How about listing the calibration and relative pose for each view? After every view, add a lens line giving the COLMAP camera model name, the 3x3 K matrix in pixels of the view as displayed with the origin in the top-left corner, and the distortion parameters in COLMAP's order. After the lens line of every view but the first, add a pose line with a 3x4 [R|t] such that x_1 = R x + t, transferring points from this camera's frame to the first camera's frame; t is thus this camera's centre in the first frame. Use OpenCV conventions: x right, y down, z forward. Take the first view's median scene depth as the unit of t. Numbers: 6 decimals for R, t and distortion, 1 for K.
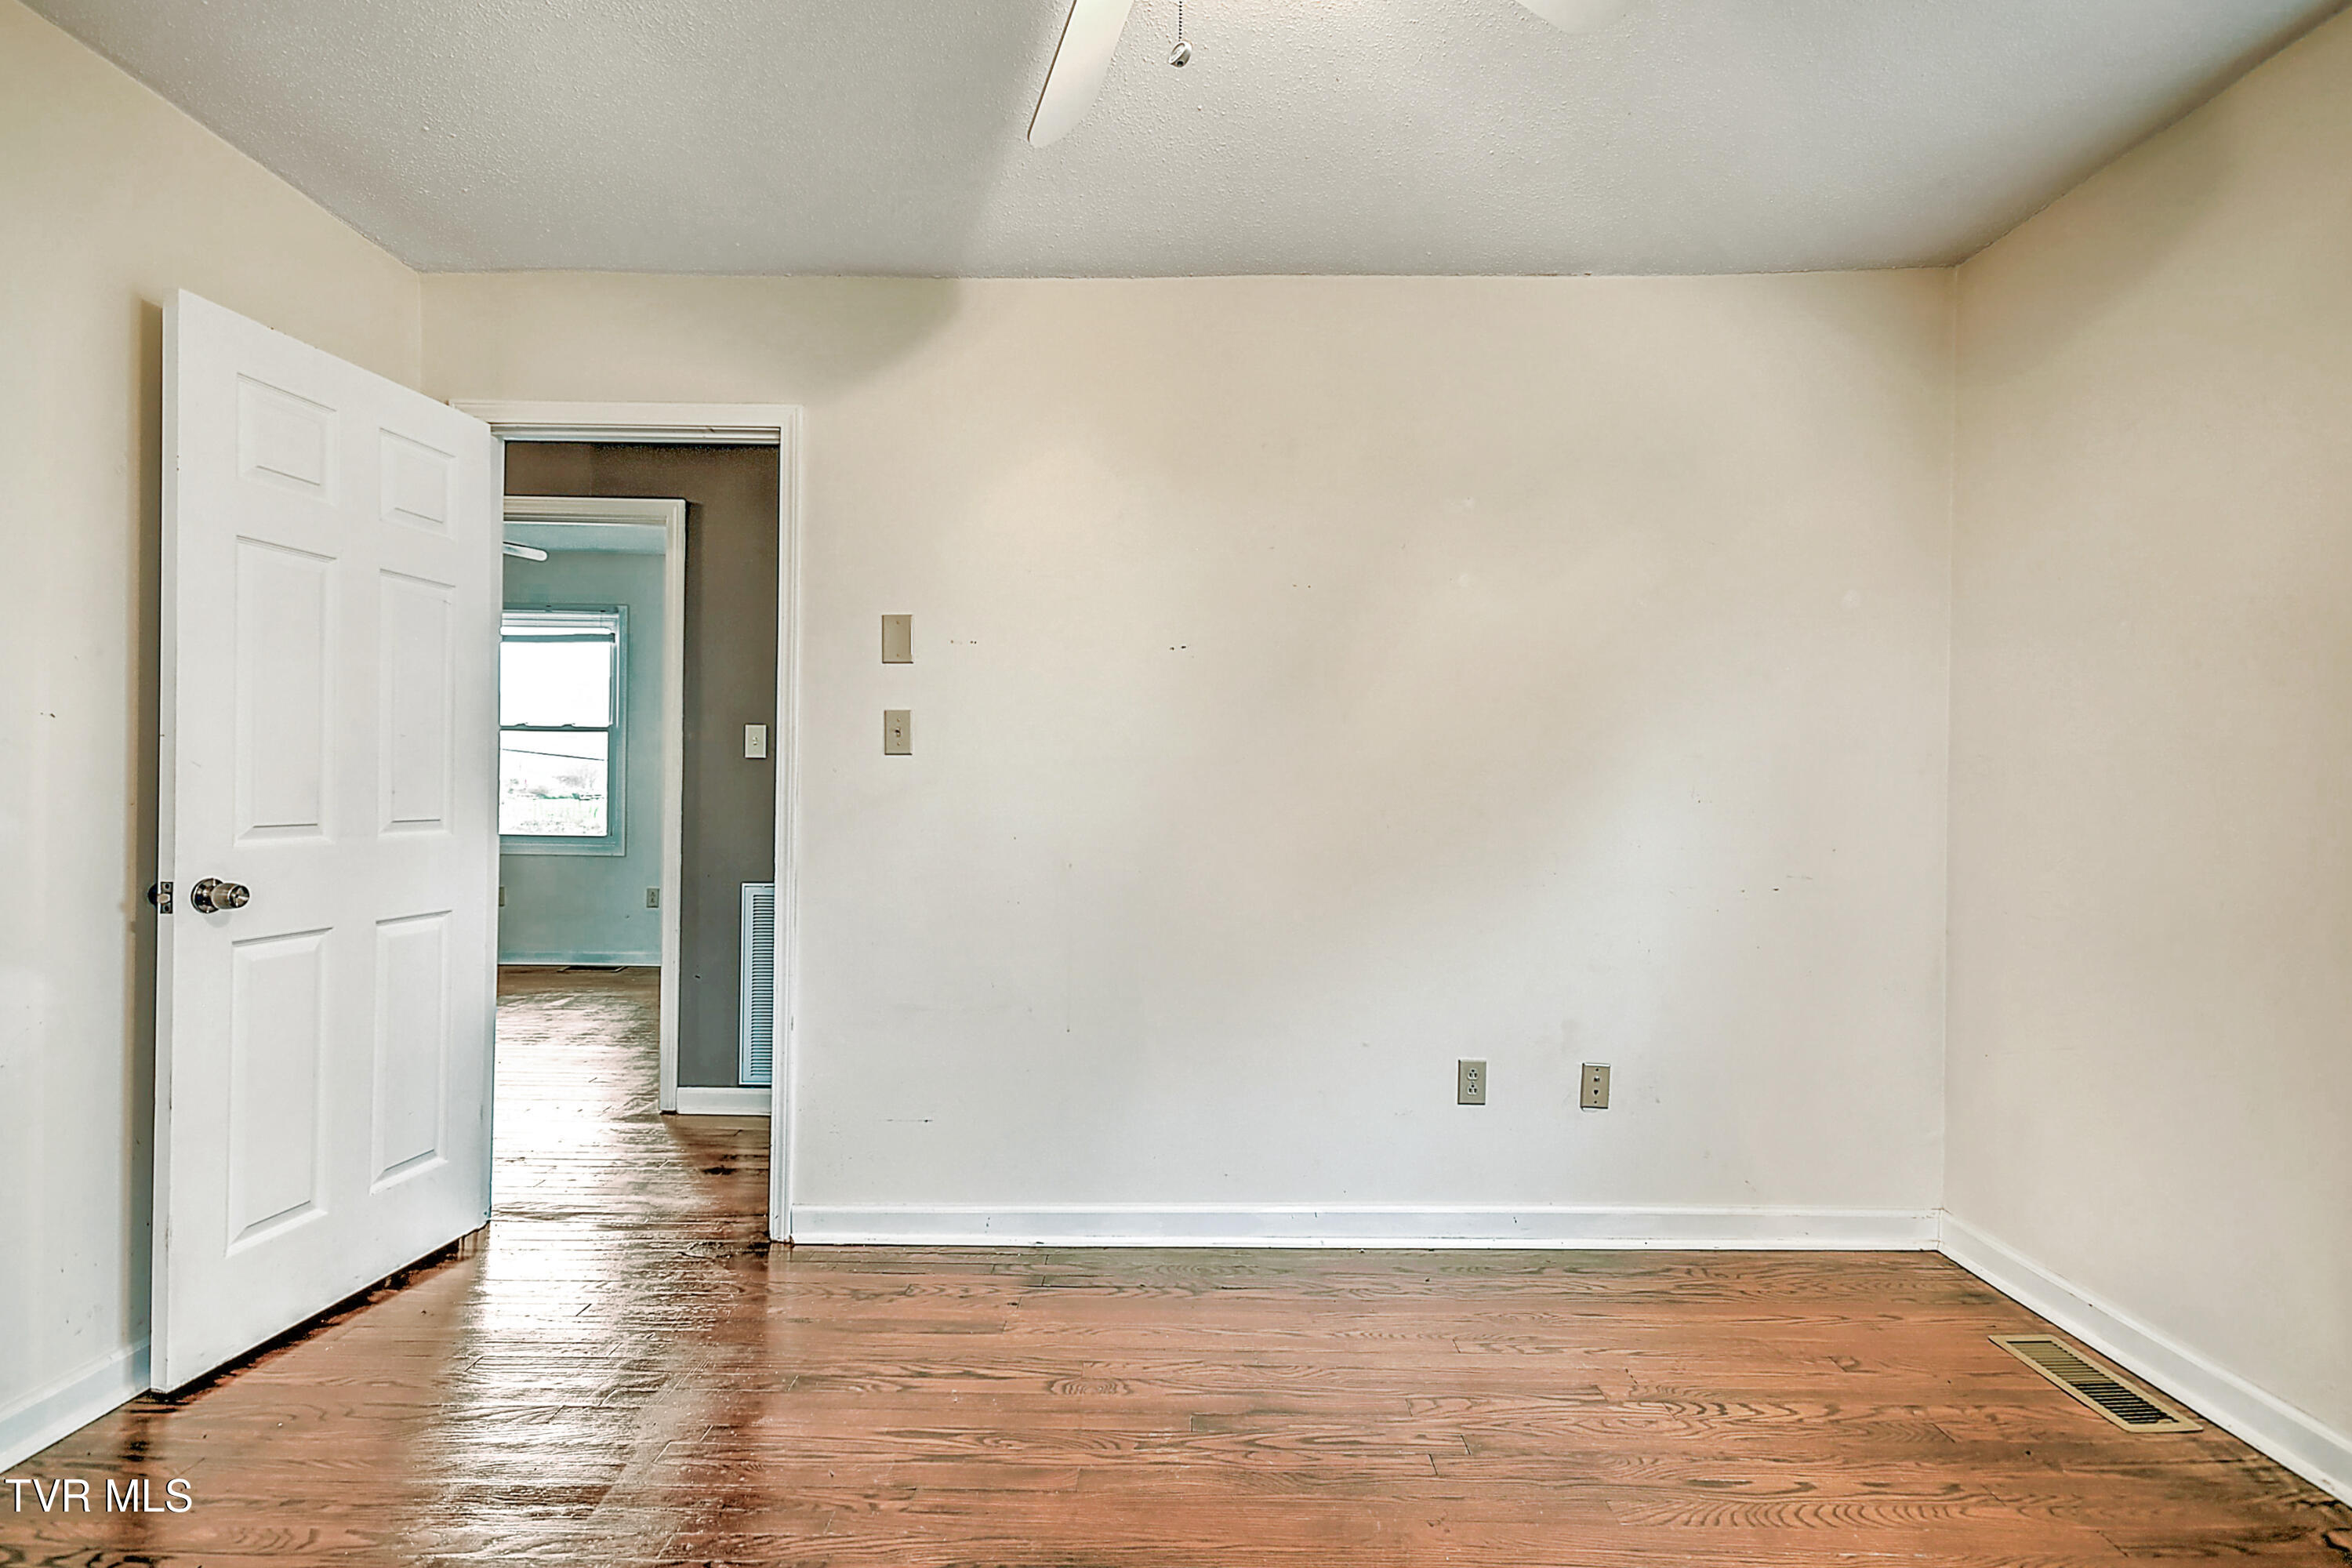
lens RADIAL K [[1086.7, 0, 1182.1], [0, 1086.7, 797.8], [0, 0, 1]] dist [0.010321, -0.000589]
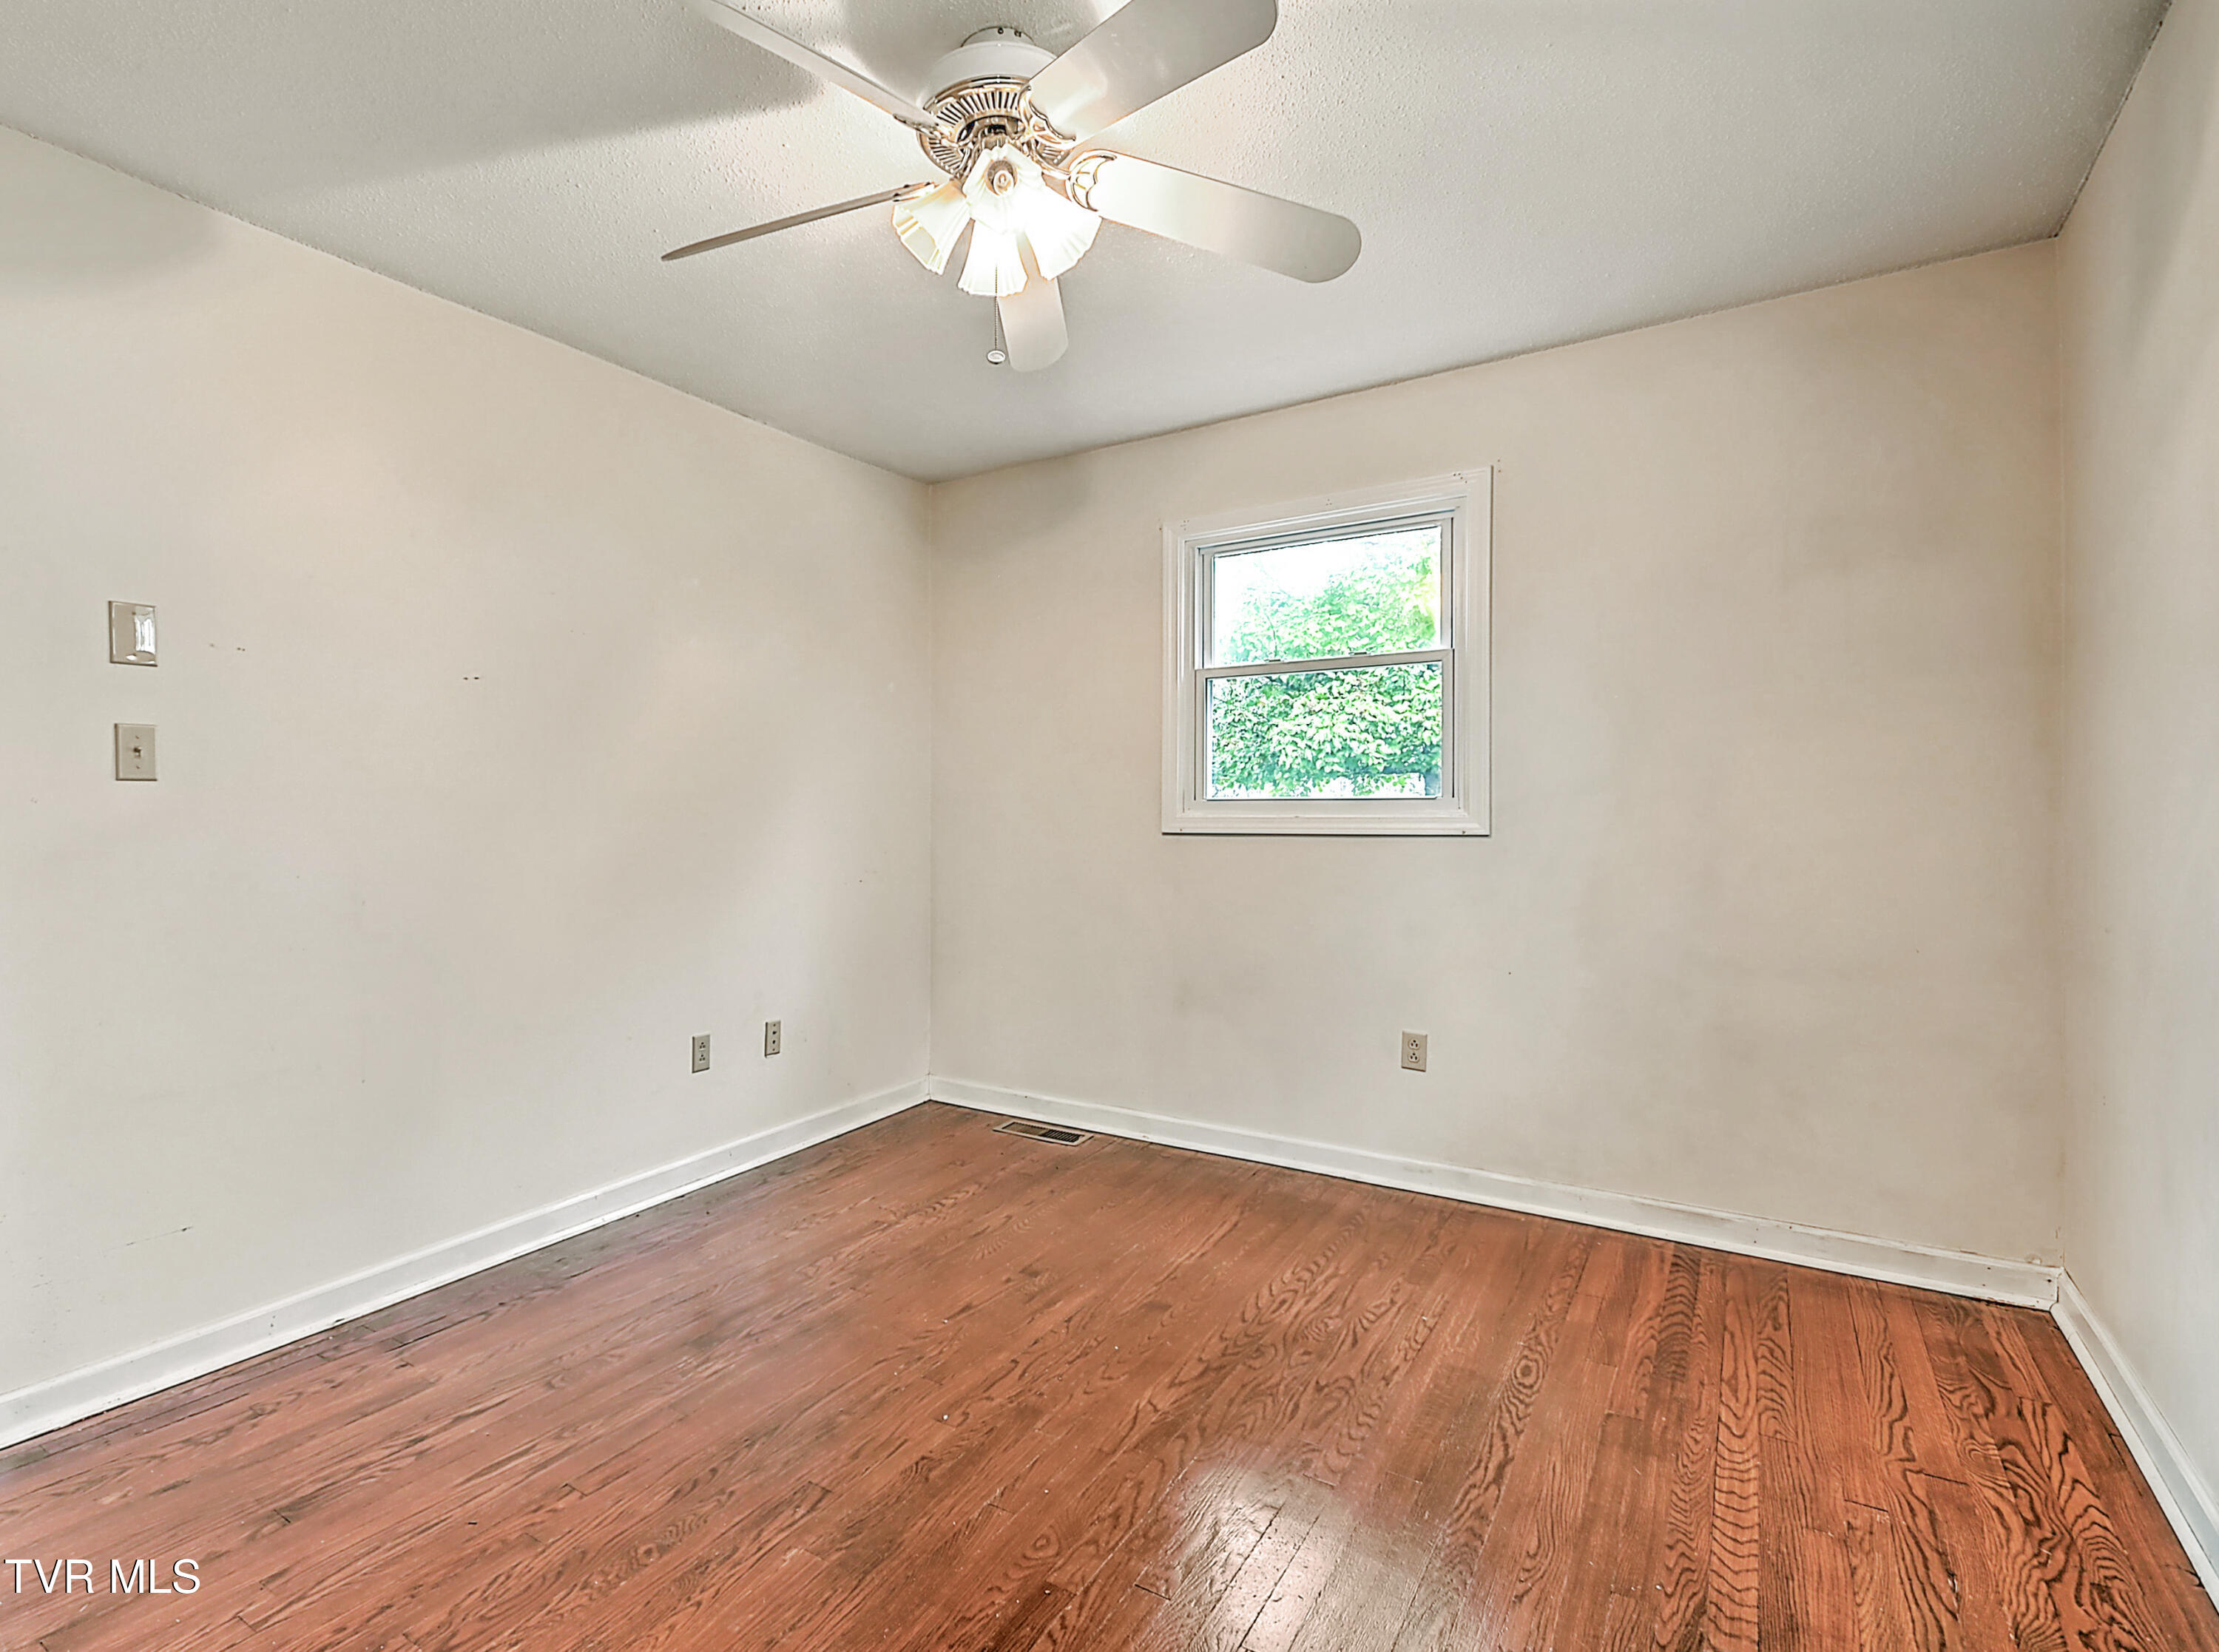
lens RADIAL K [[933.8, 0, 1109.5], [0, 933.8, 826.0], [0, 0, 1]] dist [0.001000, -0.000202]
pose [[0.555933, -0.019605, 0.830996, -0.441975], [0.008876, 0.999805, 0.017650, -0.013074], [-0.831180, -0.002436, 0.555998, 0.034468]]
